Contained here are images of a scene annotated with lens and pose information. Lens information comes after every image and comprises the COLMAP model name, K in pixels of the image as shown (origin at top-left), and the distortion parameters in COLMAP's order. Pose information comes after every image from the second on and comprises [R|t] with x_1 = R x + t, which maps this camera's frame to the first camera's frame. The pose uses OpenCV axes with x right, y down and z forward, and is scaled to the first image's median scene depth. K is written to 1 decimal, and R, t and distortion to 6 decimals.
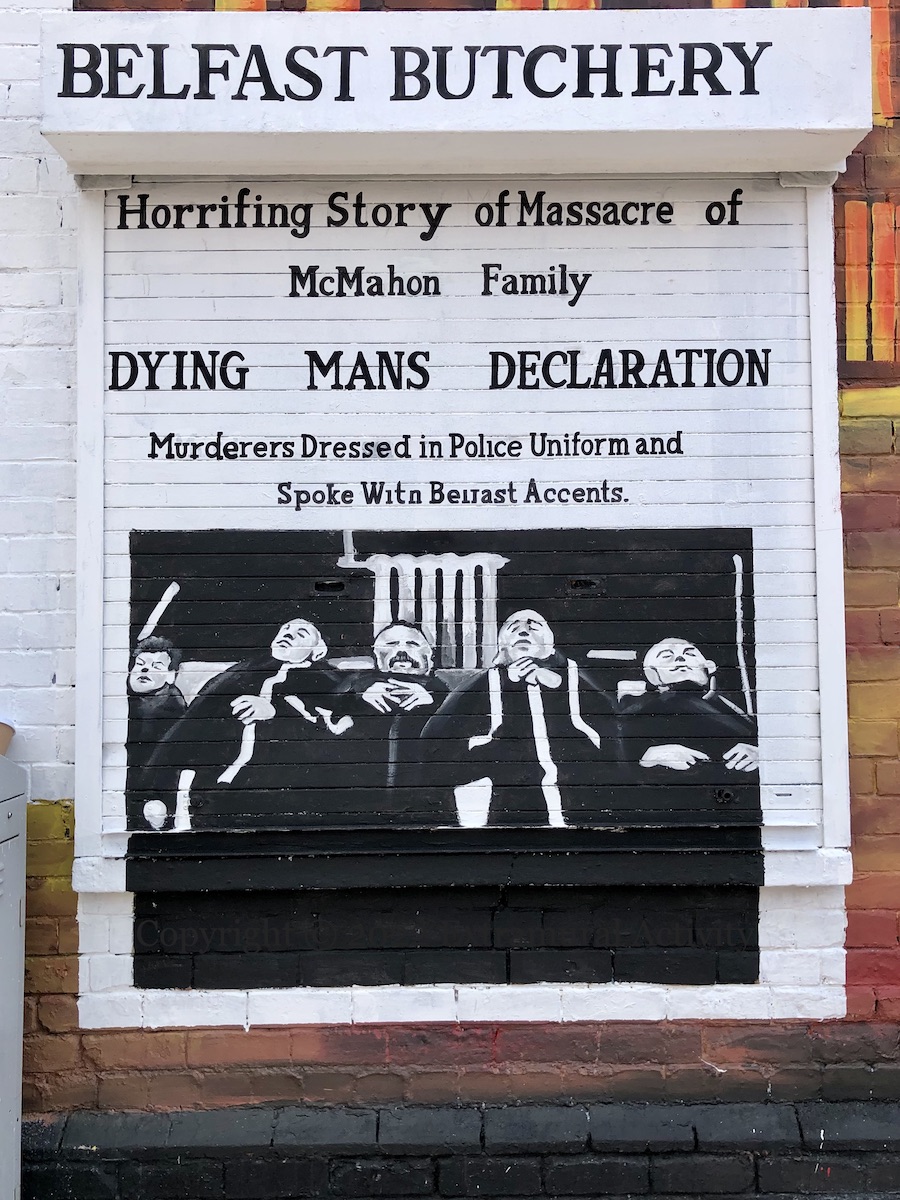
lens RADIAL K [[1095.4, 0, 452.0], [0, 1095.4, 589.2], [0, 0, 1]] dist [0.047852, -0.059837]
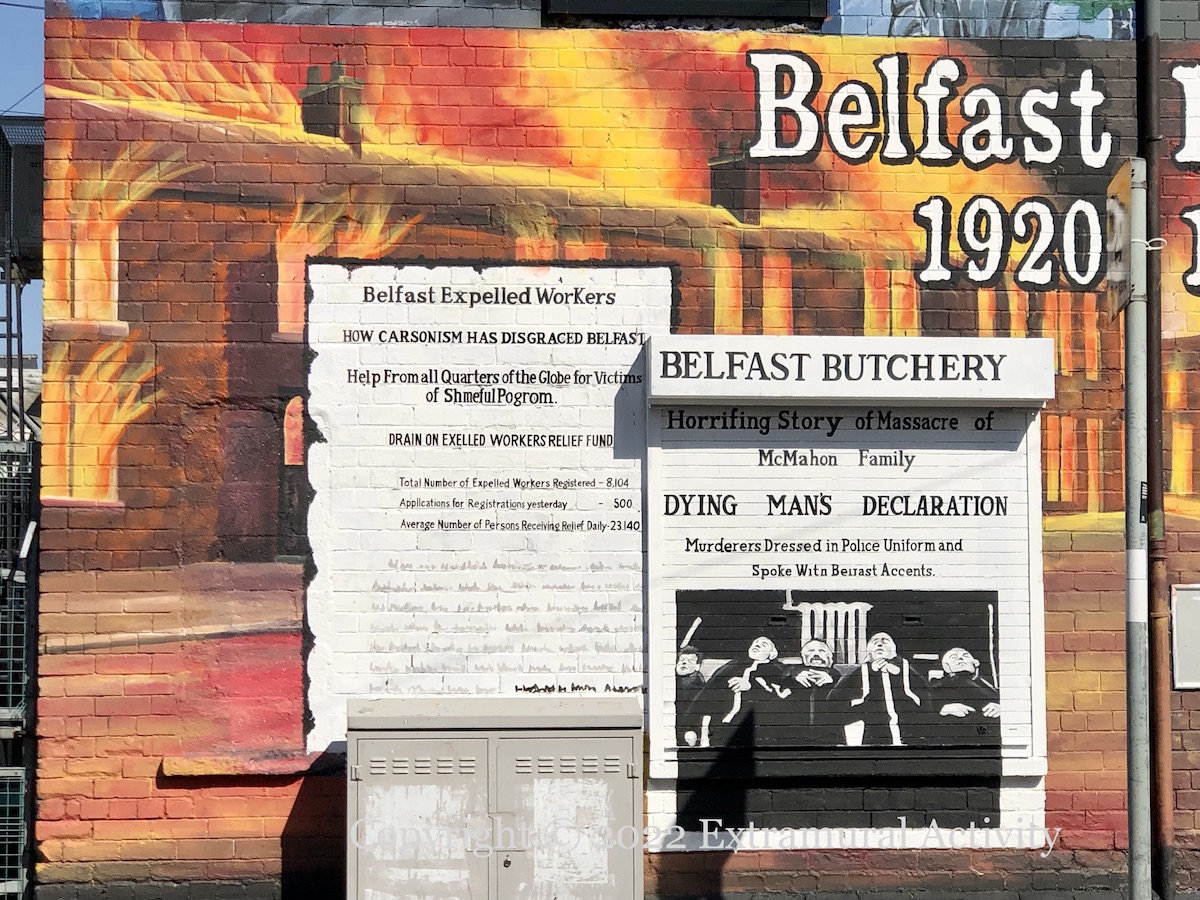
lens RADIAL K [[2969.6, 0, 607.2], [0, 2969.6, 459.2], [0, 0, 1]] dist [0.007483, 0.000000]
pose [[0.994059, 0.011624, 0.108221, -0.962798], [-0.008666, 0.999577, -0.027760, -0.134302], [-0.108498, 0.026657, 0.993739, -4.059385]]
